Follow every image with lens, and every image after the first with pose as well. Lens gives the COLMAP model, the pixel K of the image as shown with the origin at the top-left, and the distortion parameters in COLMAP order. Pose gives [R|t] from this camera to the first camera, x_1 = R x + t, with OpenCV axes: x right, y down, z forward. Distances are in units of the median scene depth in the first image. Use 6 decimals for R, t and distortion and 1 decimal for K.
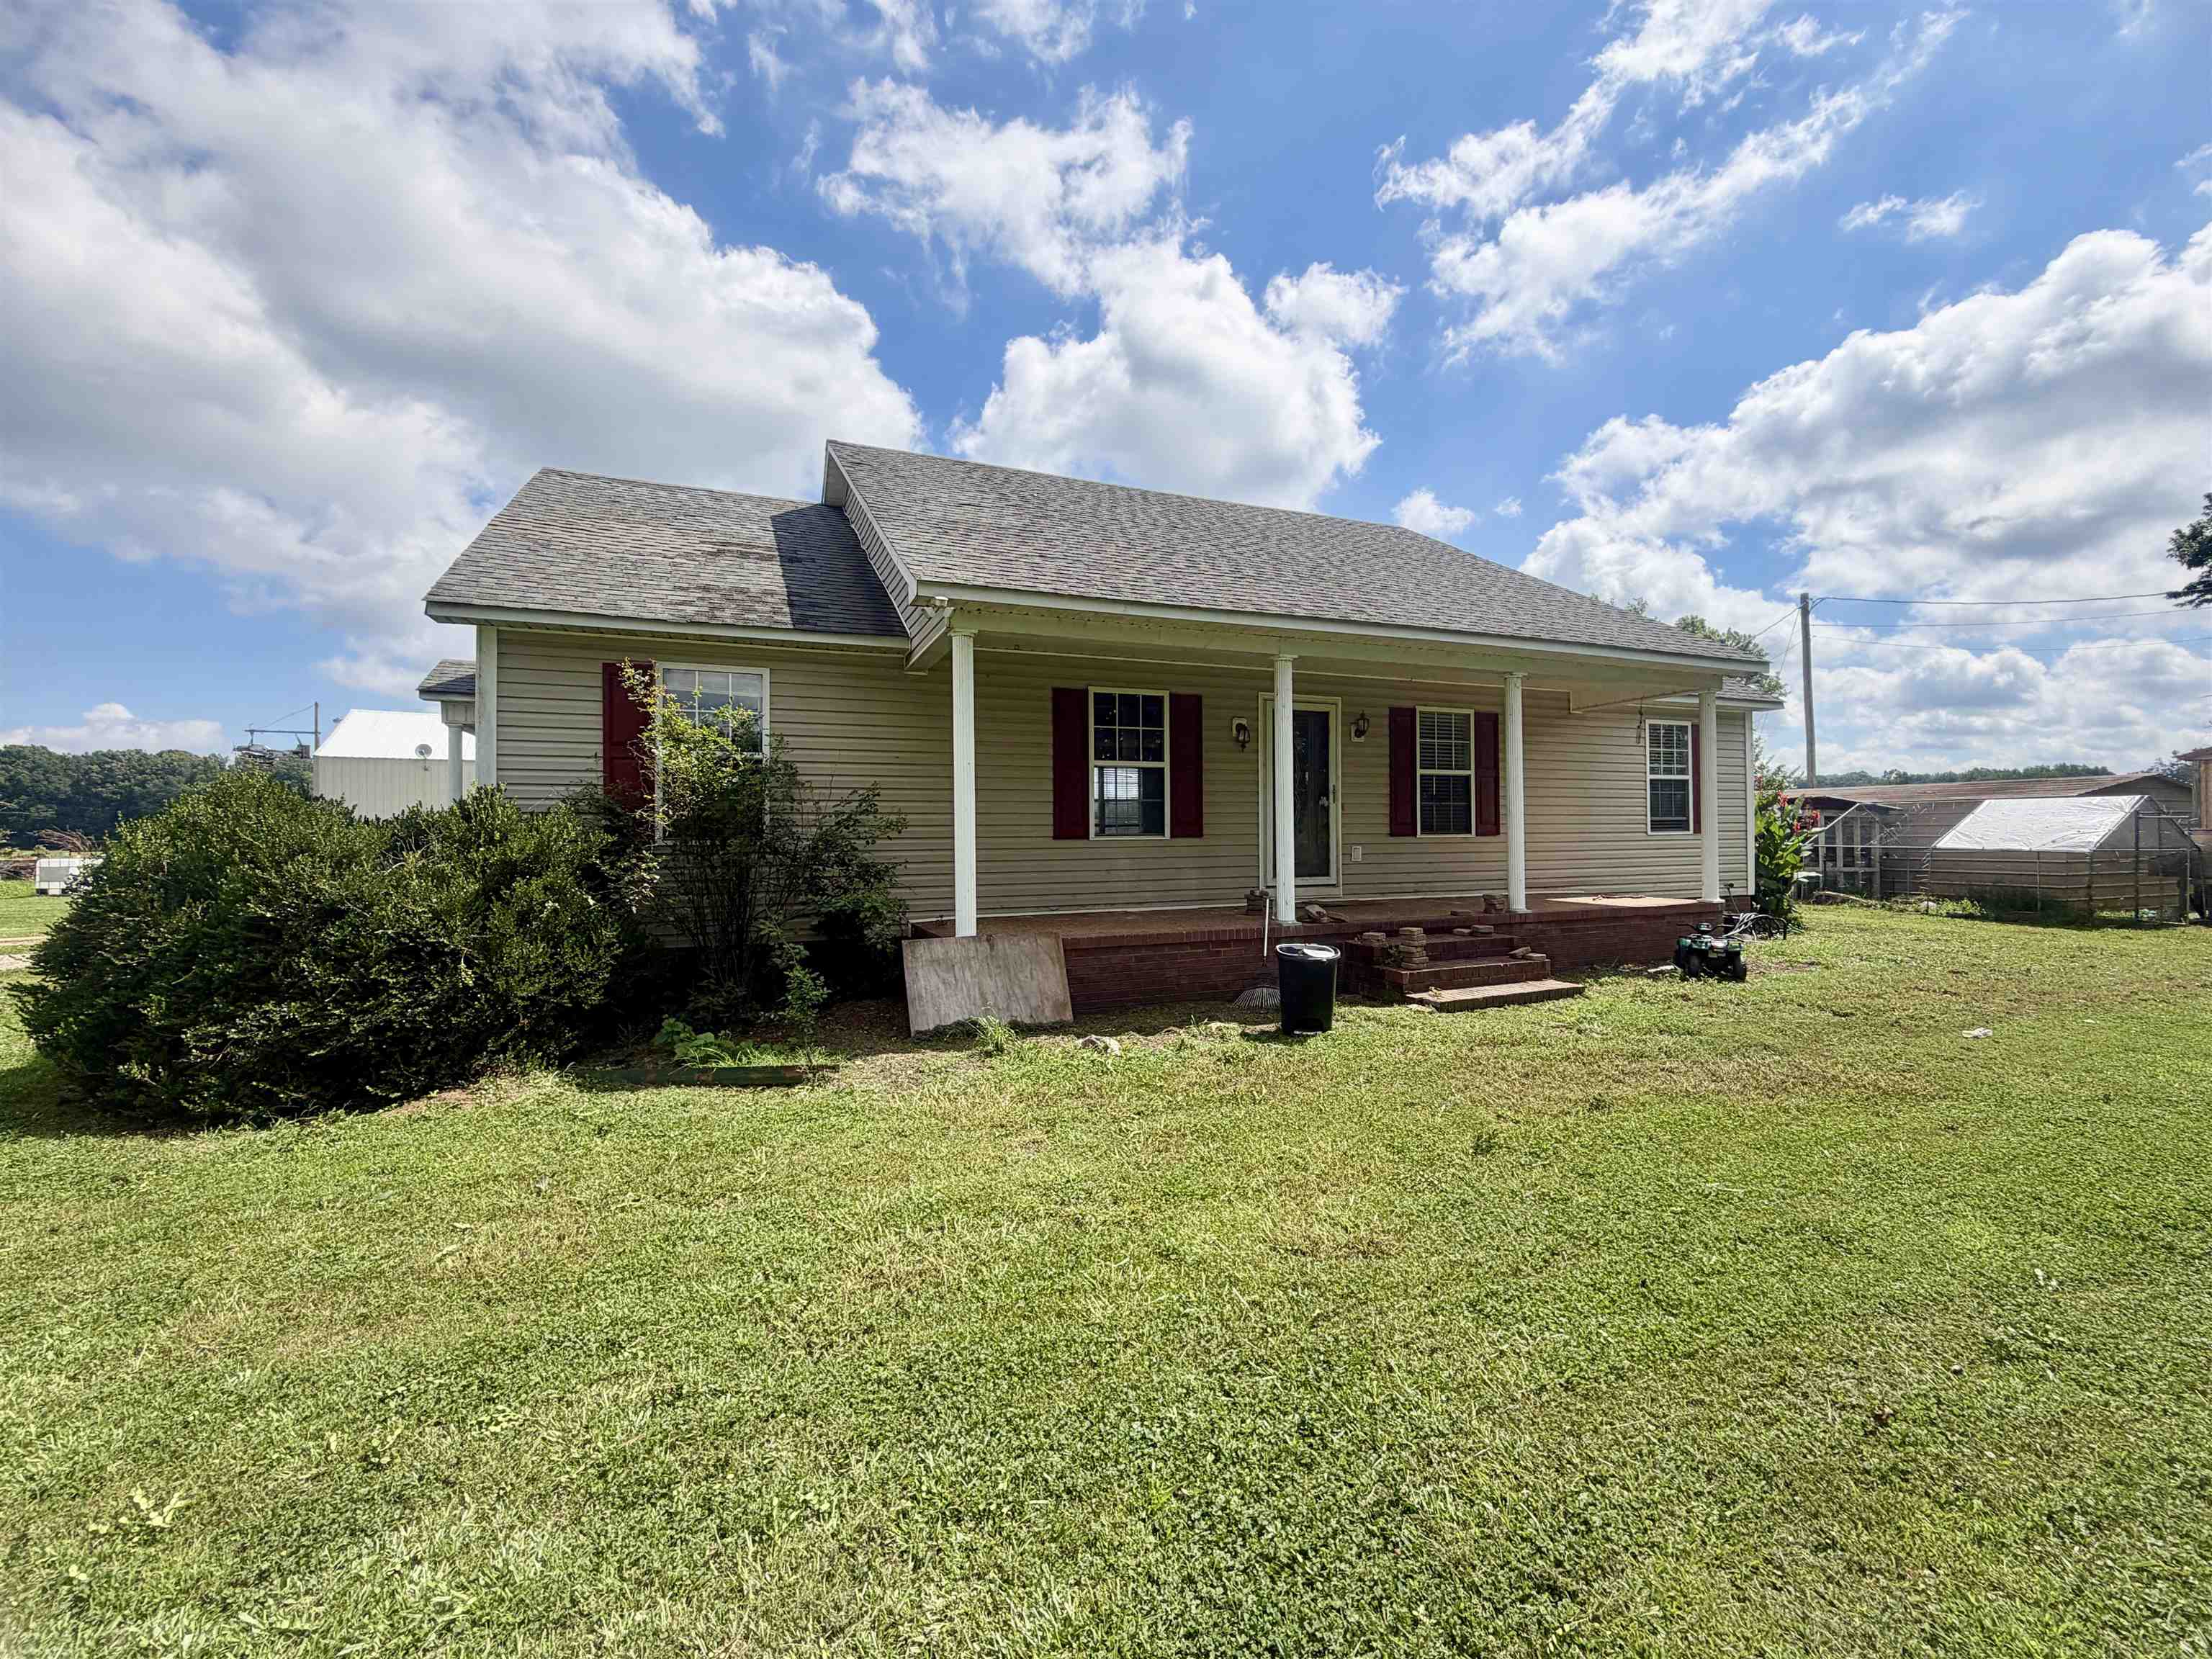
lens RADIAL K [[902.7, 0, 1105.4], [0, 902.7, 826.5], [0, 0, 1]] dist [-0.001169, -0.000267]
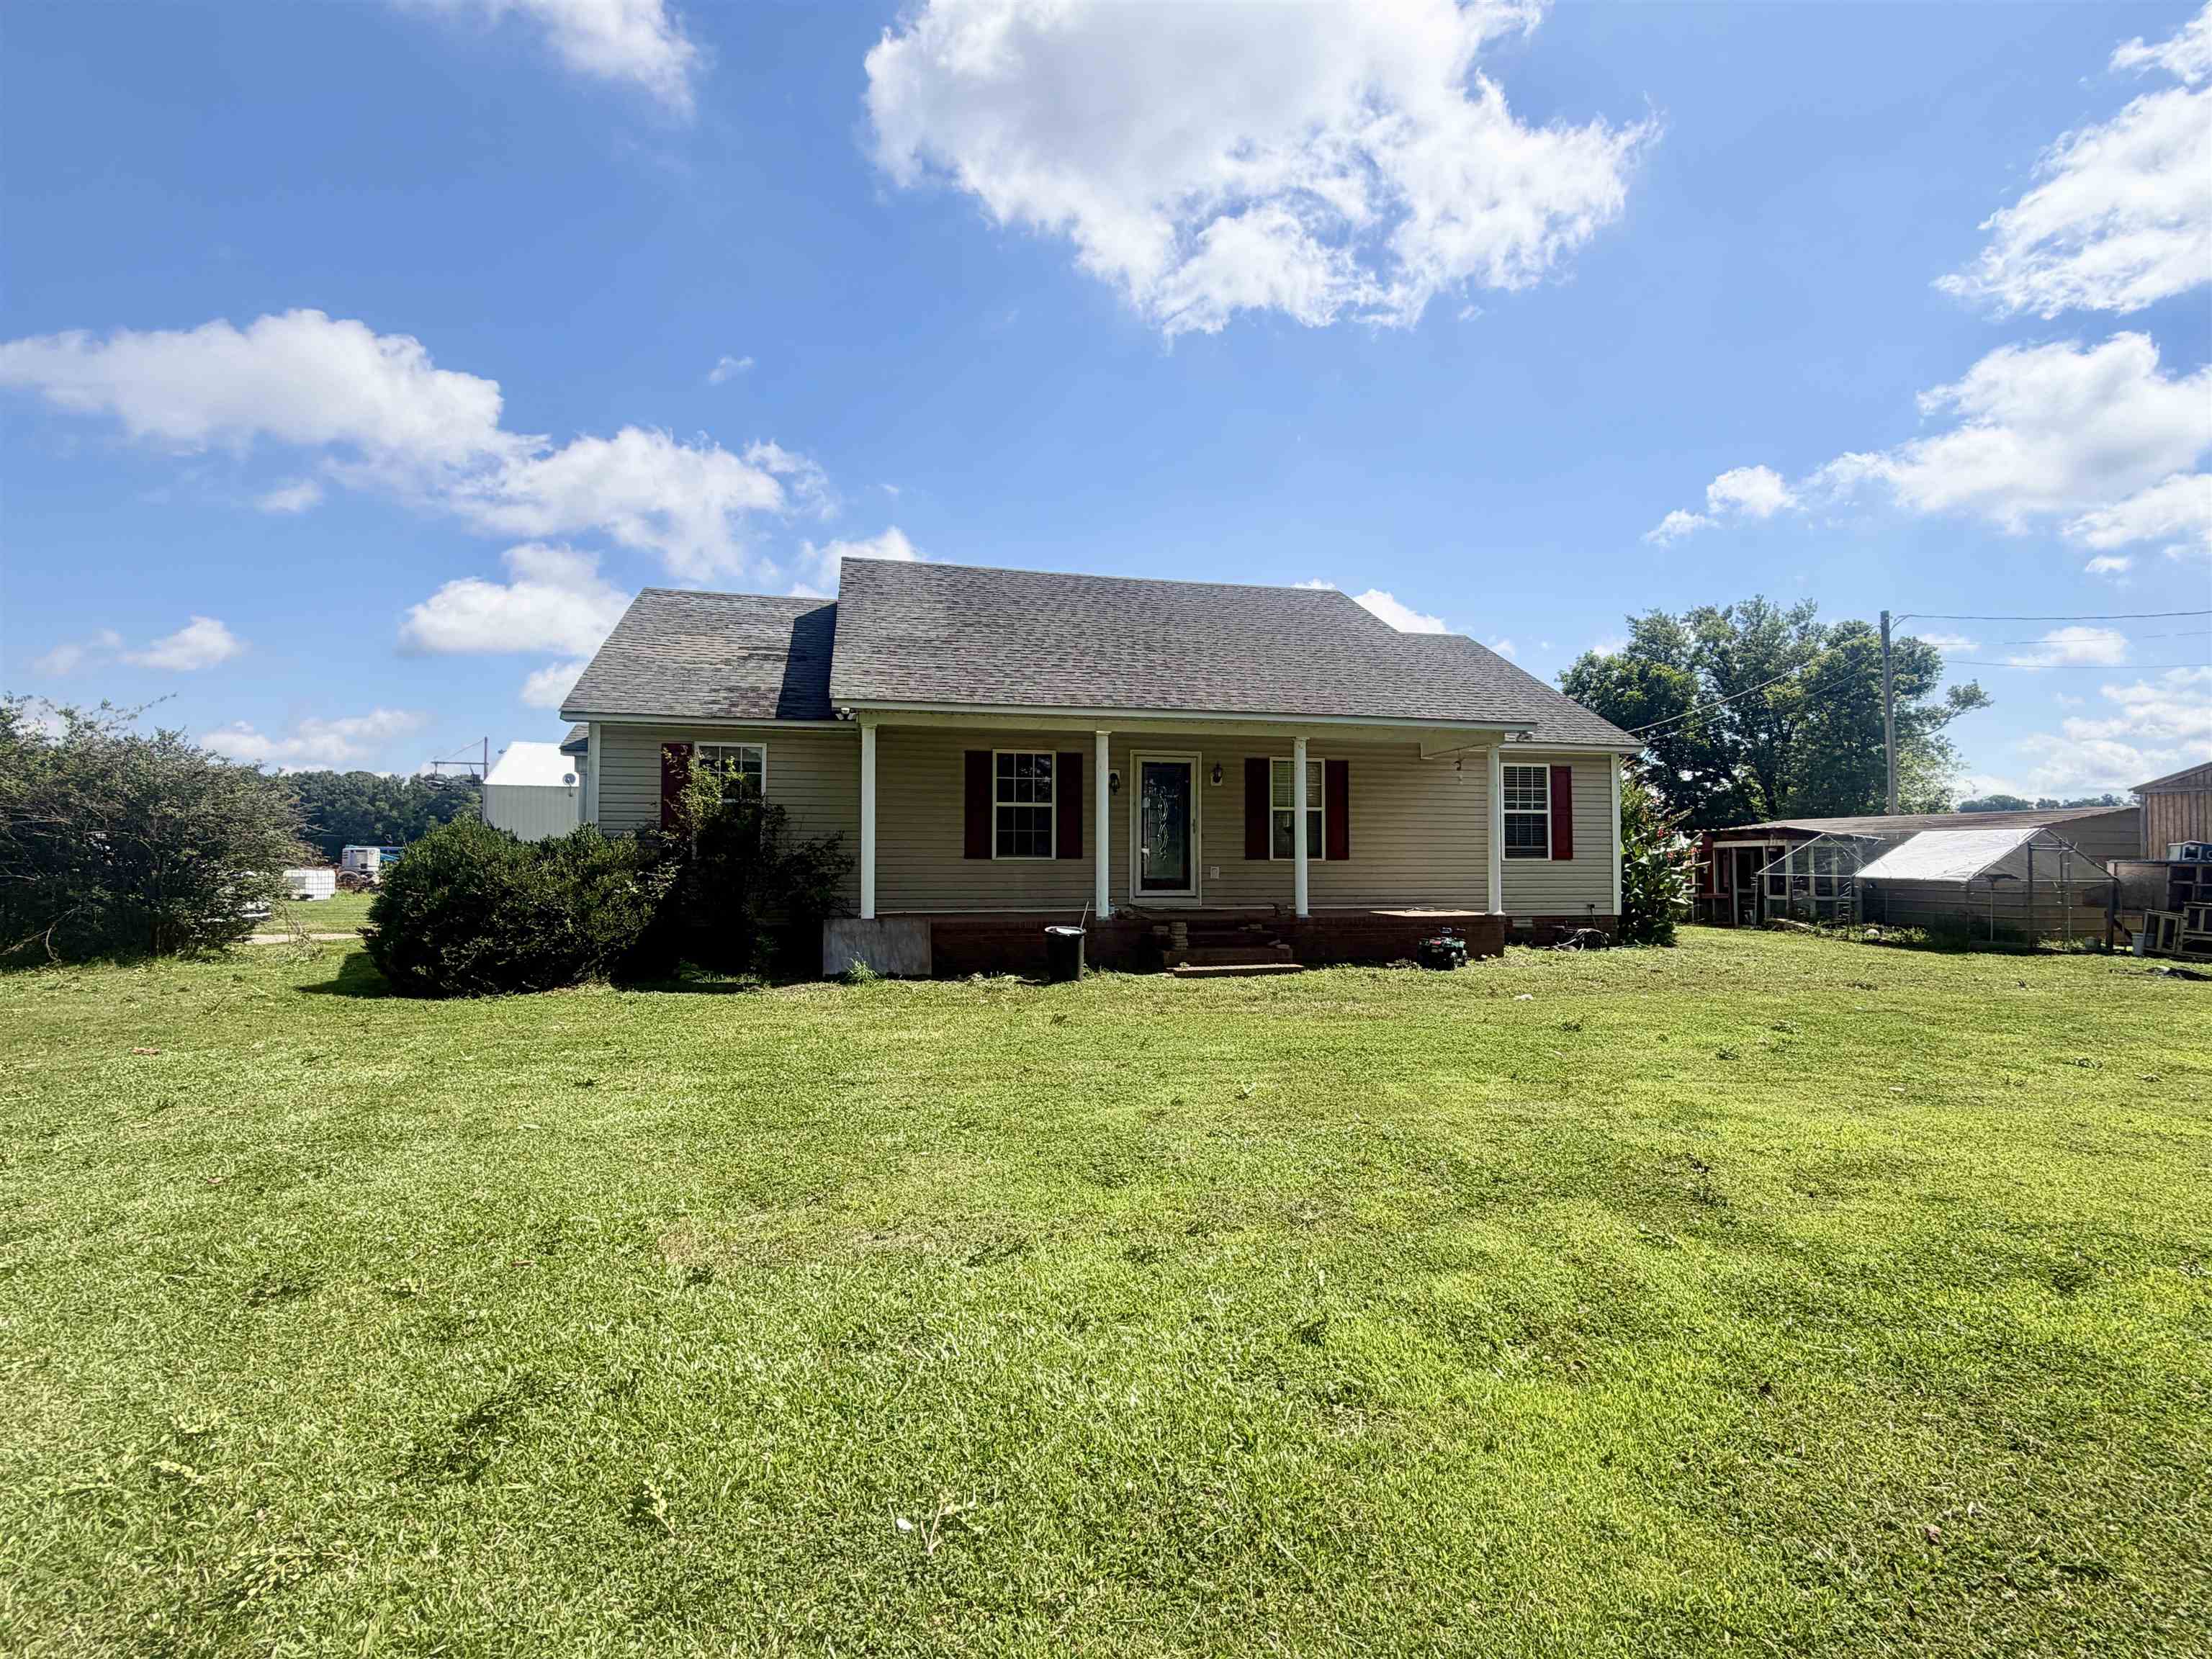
lens RADIAL K [[1003.9, 0, 1111.2], [0, 1003.9, 827.8], [0, 0, 1]] dist [0.000291, -0.000821]
pose [[0.987912, 0.004187, -0.154957, 0.418681], [-0.007629, 0.999737, -0.021625, -0.002141], [0.154826, 0.022545, 0.987685, -0.517776]]
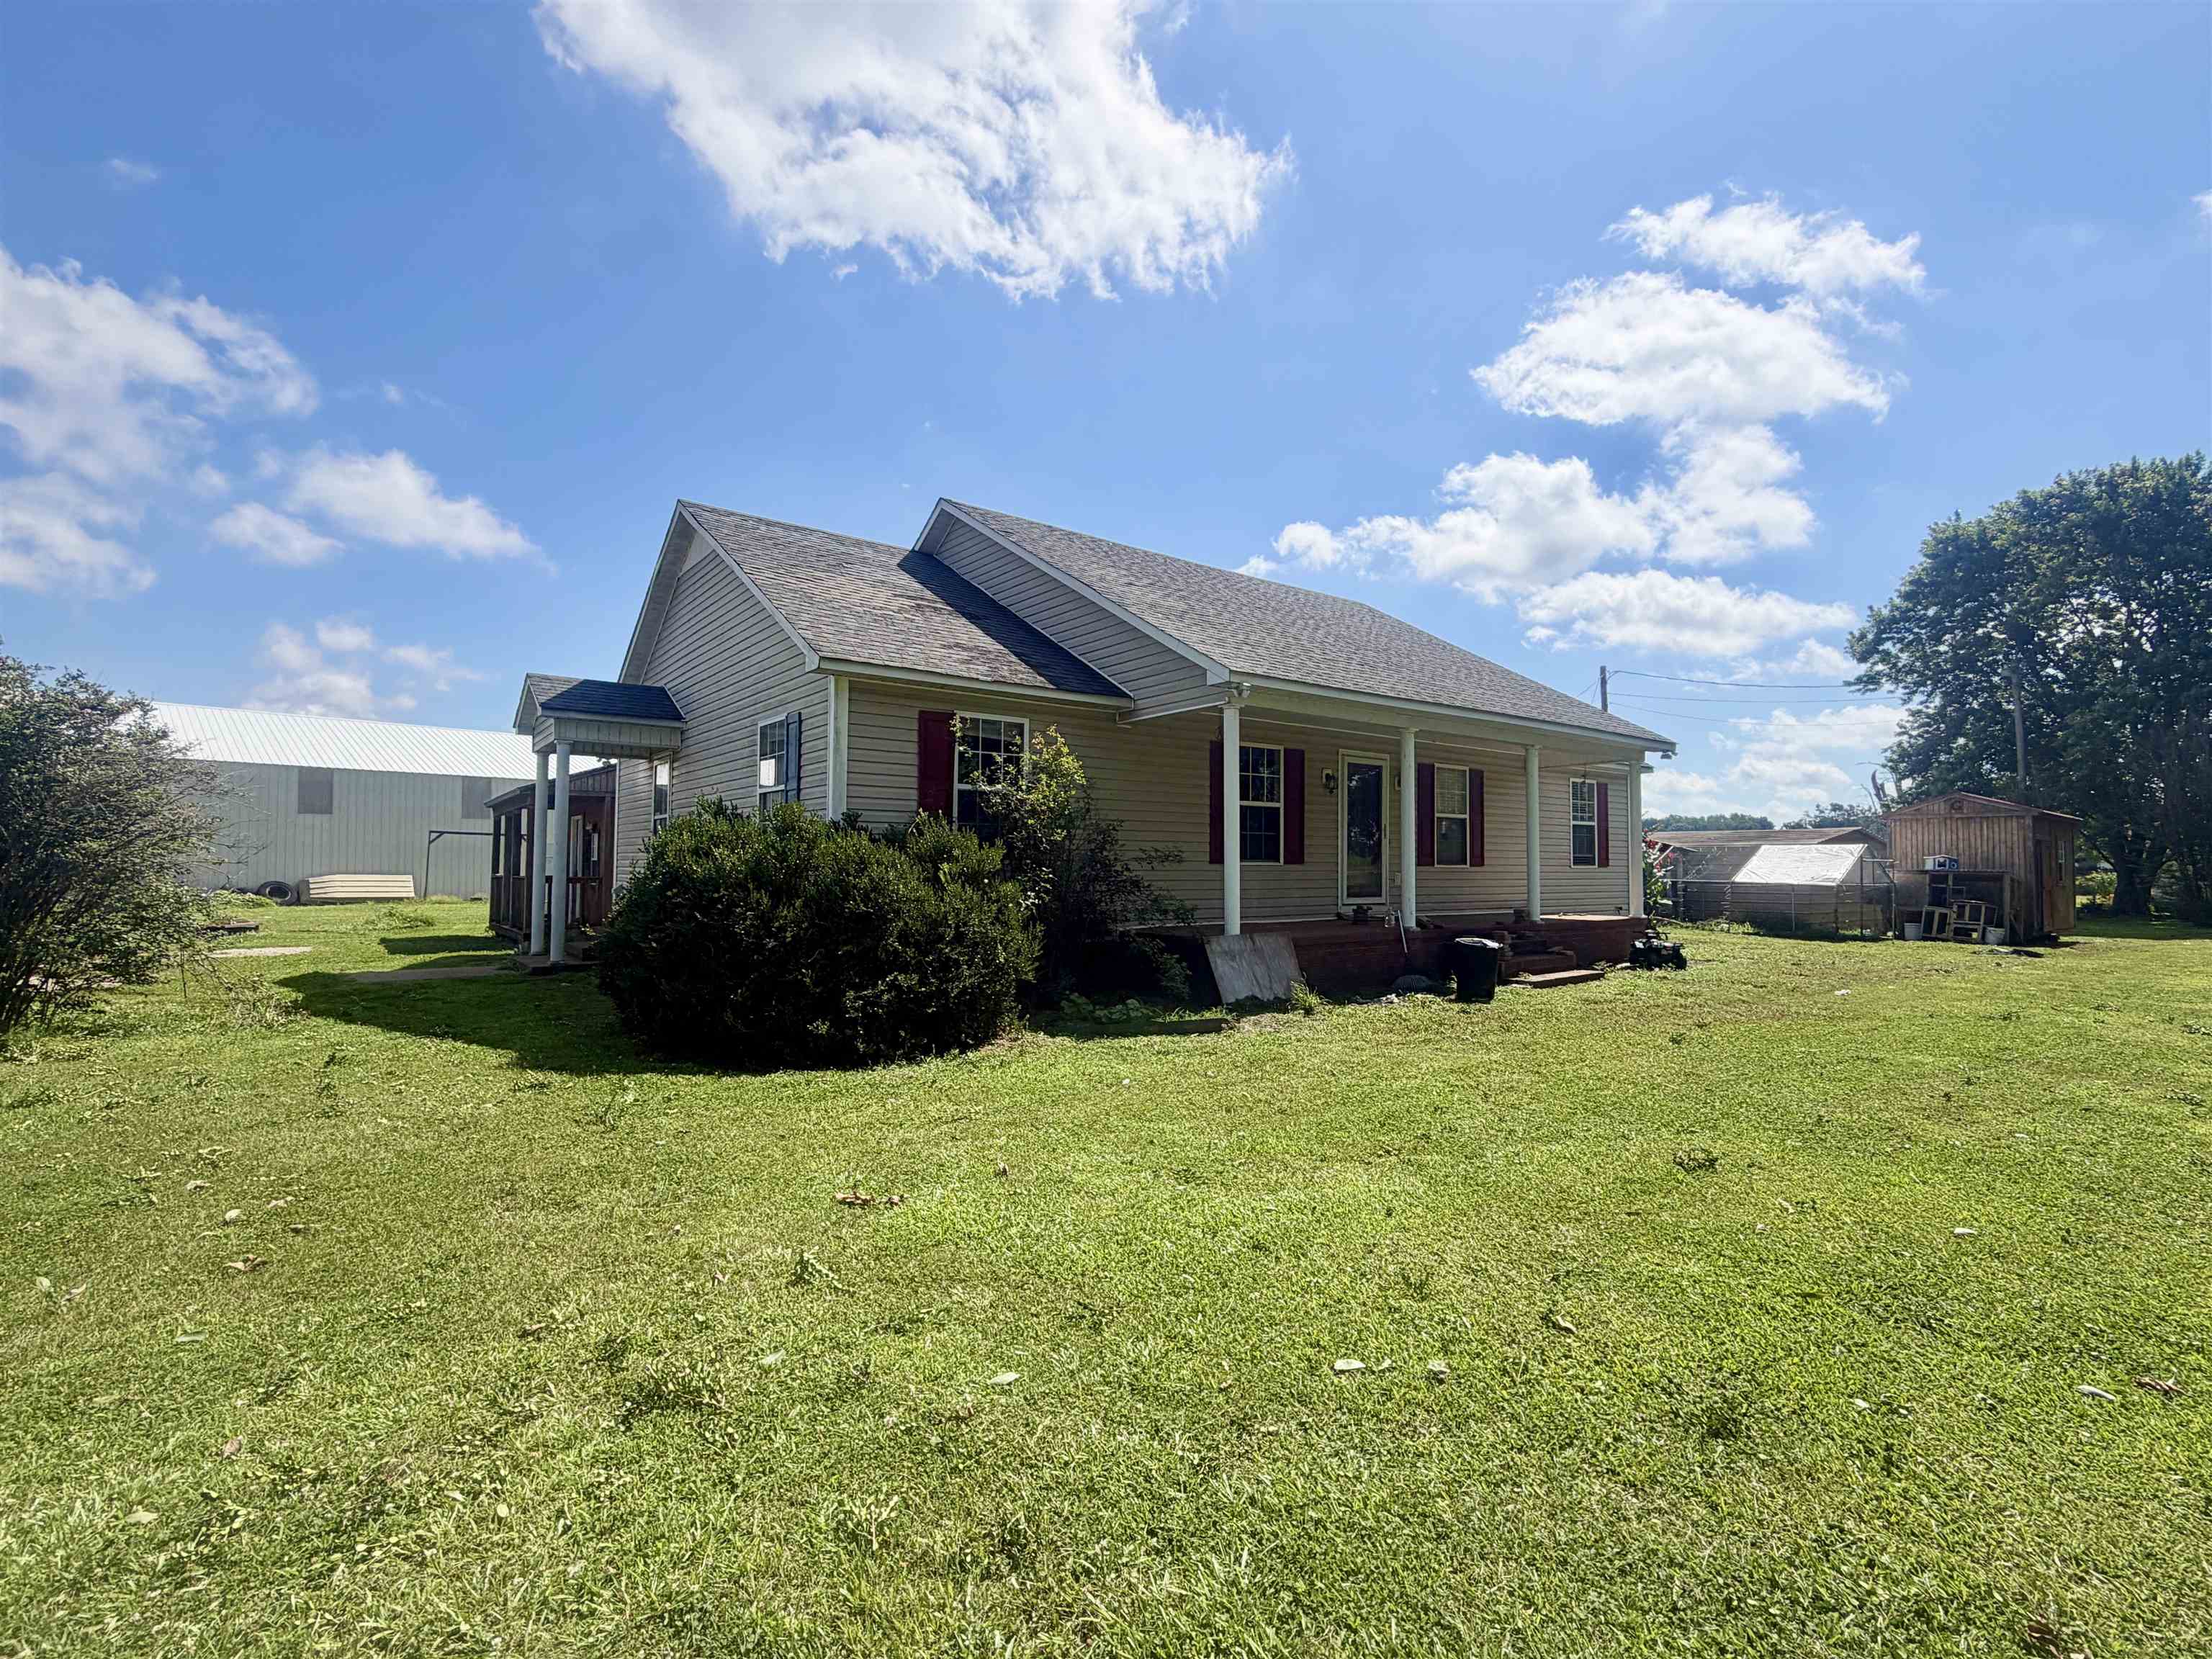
lens RADIAL K [[1003.9, 0, 1111.2], [0, 1003.9, 827.8], [0, 0, 1]] dist [0.000291, -0.000821]
pose [[0.967233, 0.022857, 0.252861, -0.546569], [-0.015004, 0.999345, -0.032942, 0.012446], [-0.253448, 0.028069, 0.966942, -0.295954]]
